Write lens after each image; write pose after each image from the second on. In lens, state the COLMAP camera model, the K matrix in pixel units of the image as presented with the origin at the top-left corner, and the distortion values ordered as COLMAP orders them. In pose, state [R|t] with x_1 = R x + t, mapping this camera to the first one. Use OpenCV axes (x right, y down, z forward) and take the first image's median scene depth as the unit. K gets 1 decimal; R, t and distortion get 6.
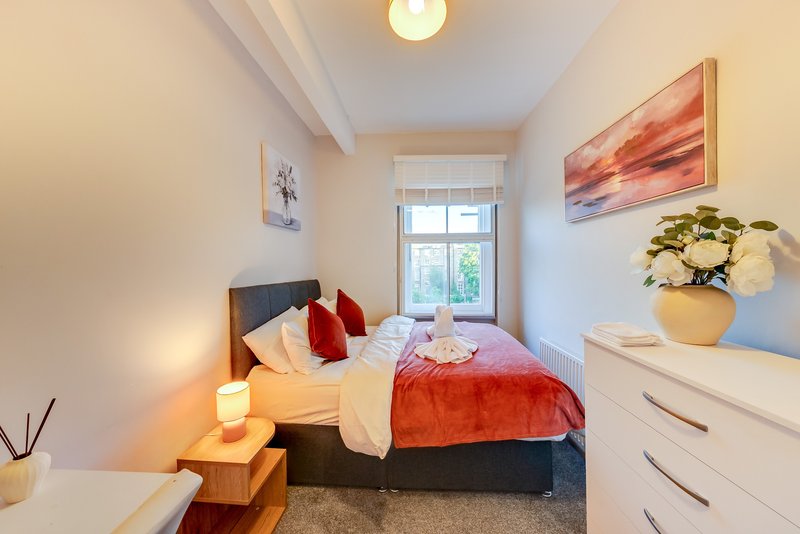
lens RADIAL K [[270.0, 0, 403.4], [0, 270.0, 265.8], [0, 0, 1]] dist [-0.004863, -0.000080]
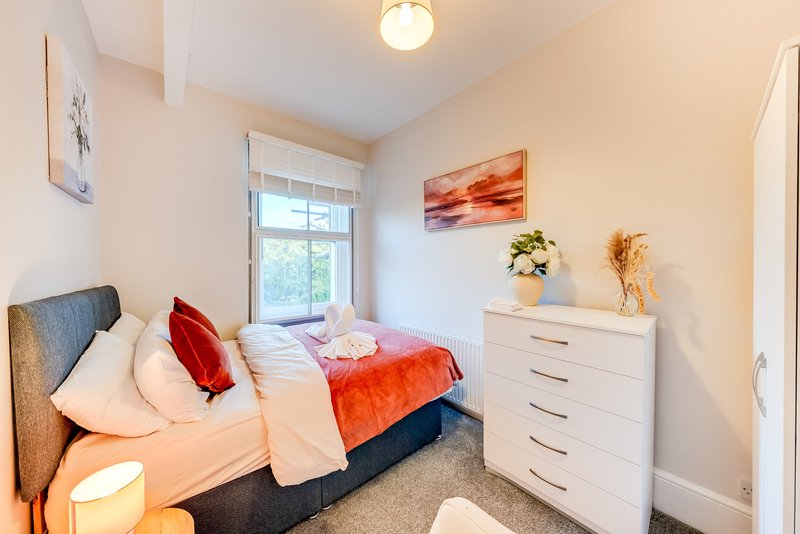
lens RADIAL K [[270.0, 0, 403.4], [0, 270.0, 265.8], [0, 0, 1]] dist [-0.004863, -0.000080]
pose [[0.726856, 0.000166, 0.686790, -0.487160], [0.001677, 0.999997, -0.002017, 0.014706], [-0.686788, 0.002618, 0.726853, 0.158698]]
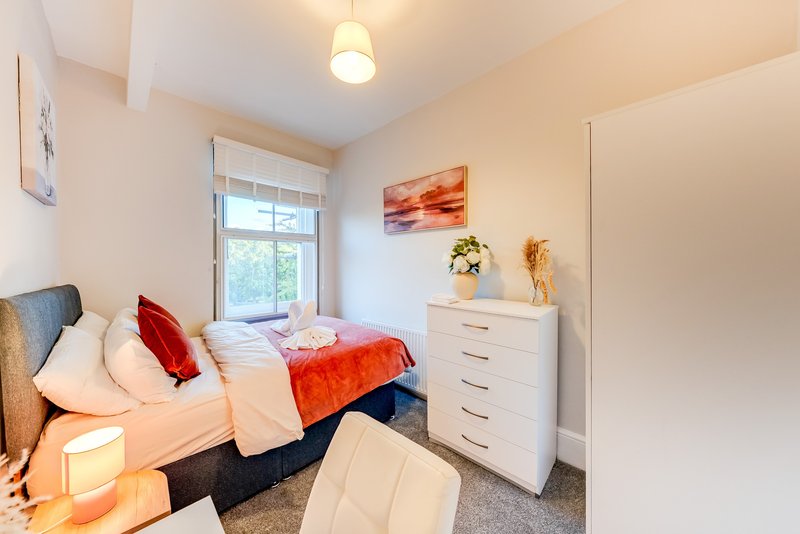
lens RADIAL K [[270.0, 0, 403.4], [0, 270.0, 265.8], [0, 0, 1]] dist [-0.004863, -0.000080]
pose [[0.658211, 0.000649, 0.752834, -0.535969], [0.001484, 0.999997, -0.002159, 0.016728], [-0.752832, 0.002538, 0.658207, -0.024044]]
